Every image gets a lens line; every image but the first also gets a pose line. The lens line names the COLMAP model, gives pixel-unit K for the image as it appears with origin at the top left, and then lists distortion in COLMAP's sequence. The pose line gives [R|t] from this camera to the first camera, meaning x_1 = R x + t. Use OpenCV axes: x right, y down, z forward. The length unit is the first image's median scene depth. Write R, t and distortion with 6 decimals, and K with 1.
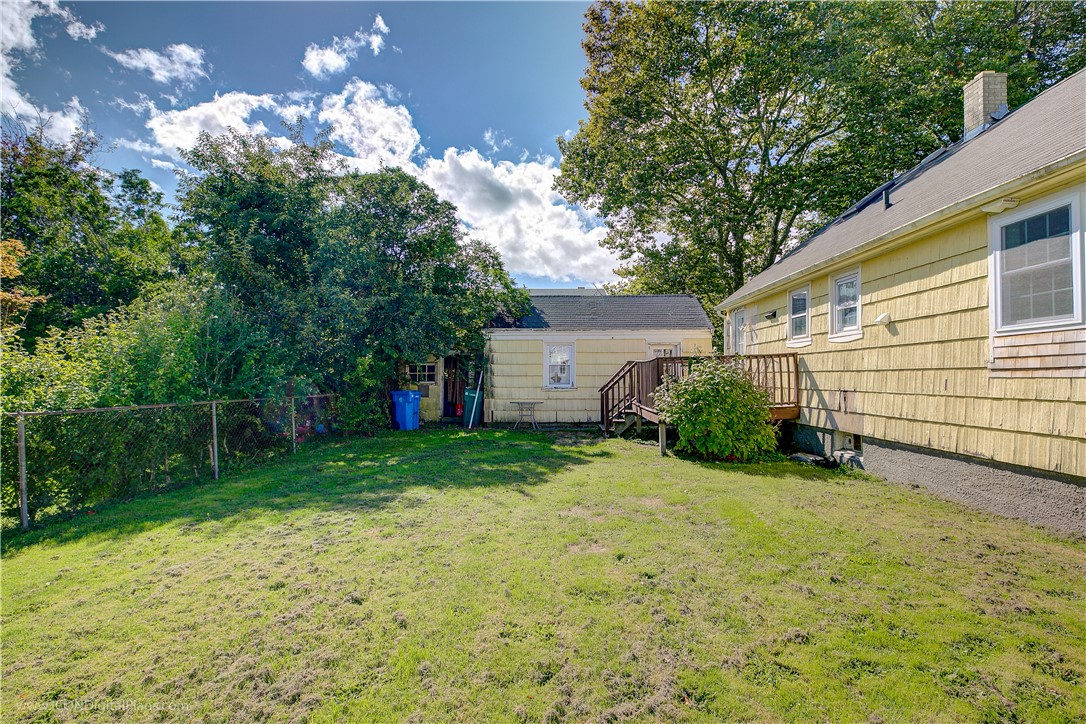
lens RADIAL K [[497.5, 0, 639.5], [0, 497.5, 357.8], [0, 0, 1]] dist [-0.001155, -0.000193]
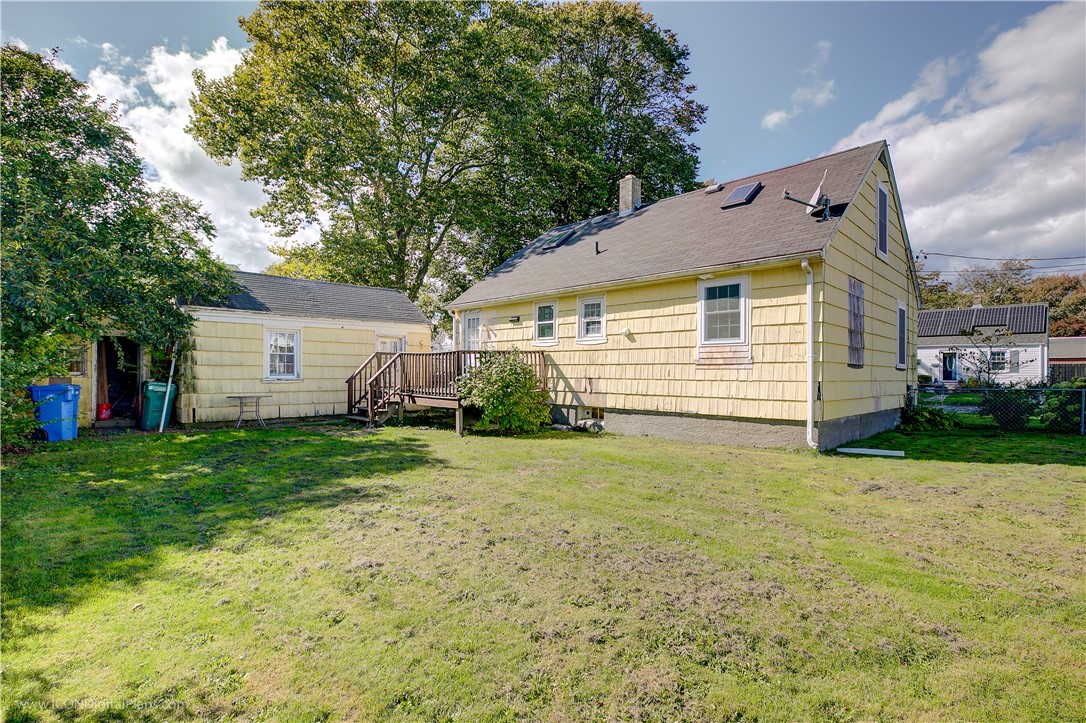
lens RADIAL K [[497.5, 0, 541.9], [0, 497.5, 361.4], [0, 0, 1]] dist [-0.001155, -0.000193]
pose [[0.724784, 0.018678, 0.688723, -0.830707], [-0.030427, 0.999525, 0.004914, 0.017801], [-0.688304, -0.024517, 0.725008, 0.056233]]
